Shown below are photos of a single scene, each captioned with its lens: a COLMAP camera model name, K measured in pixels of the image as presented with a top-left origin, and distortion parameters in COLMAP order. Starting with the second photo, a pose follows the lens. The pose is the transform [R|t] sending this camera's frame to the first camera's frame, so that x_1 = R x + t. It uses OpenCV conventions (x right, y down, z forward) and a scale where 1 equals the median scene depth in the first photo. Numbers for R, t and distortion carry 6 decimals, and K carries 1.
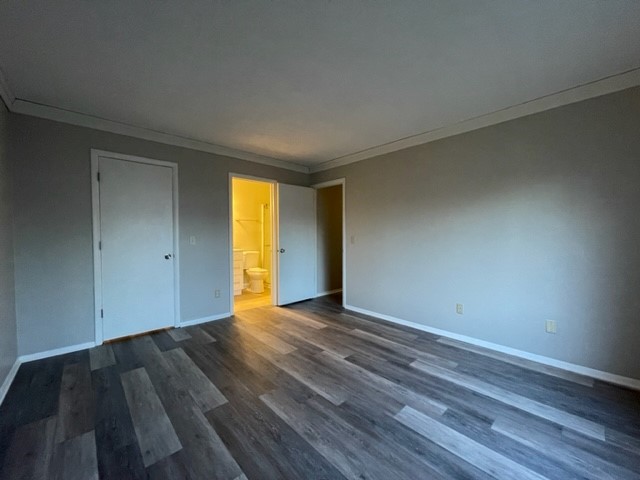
lens RADIAL K [[257.4, 0, 319.8], [0, 257.4, 238.9], [0, 0, 1]] dist [0.000089, -0.000111]
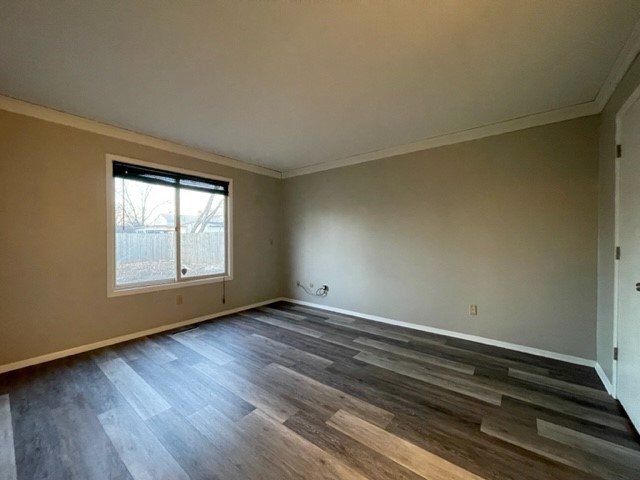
lens RADIAL K [[257.4, 0, 320.2], [0, 257.4, 238.6], [0, 0, 1]] dist [0.000089, -0.000111]
pose [[-0.987093, 0.003323, -0.160116, 0.038078], [-0.000655, 0.999693, 0.024784, -0.044010], [0.160149, 0.024569, -0.986787, 2.216617]]
